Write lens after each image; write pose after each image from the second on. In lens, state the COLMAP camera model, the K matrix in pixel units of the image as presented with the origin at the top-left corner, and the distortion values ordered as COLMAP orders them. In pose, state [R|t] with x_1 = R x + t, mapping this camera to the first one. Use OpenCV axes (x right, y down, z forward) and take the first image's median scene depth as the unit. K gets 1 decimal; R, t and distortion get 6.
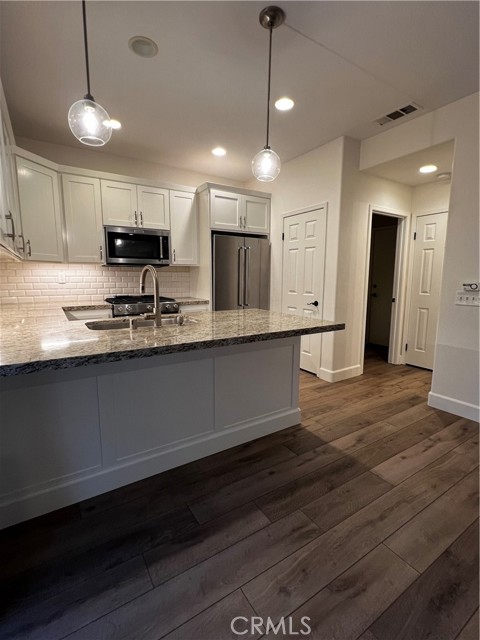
lens RADIAL K [[299.7, 0, 241.0], [0, 299.7, 319.2], [0, 0, 1]] dist [0.000230, -0.000489]
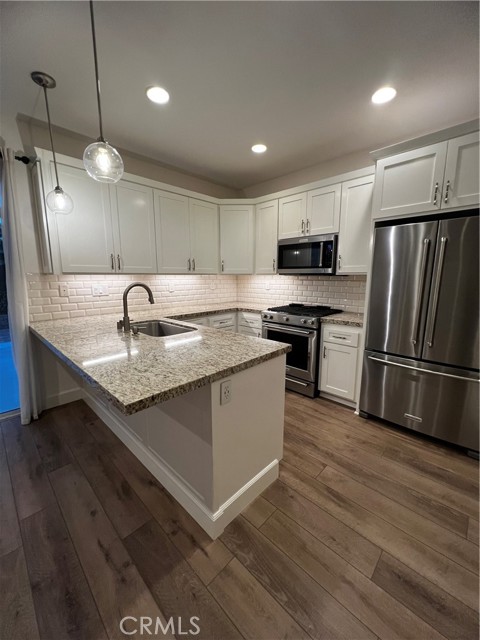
lens RADIAL K [[258.6, 0, 240.3], [0, 258.6, 318.4], [0, 0, 1]] dist [-0.001847, 0.000815]
pose [[0.226334, 0.155563, -0.961547, 0.498668], [-0.137191, 0.982415, 0.126647, -0.132773], [0.964340, 0.103251, 0.243696, 0.676416]]
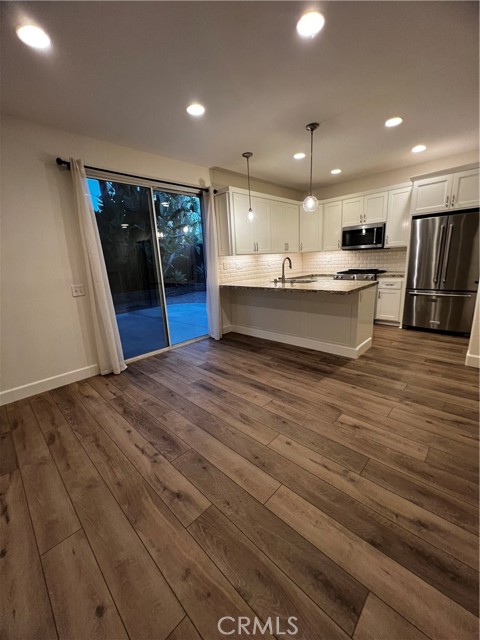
lens RADIAL K [[258.6, 0, 240.0], [0, 258.6, 319.9], [0, 0, 1]] dist [-0.001847, 0.000815]
pose [[0.224591, 0.206582, -0.952304, 0.963680], [-0.085231, 0.977689, 0.191988, -0.030761], [0.970719, 0.038047, 0.237187, 0.098804]]
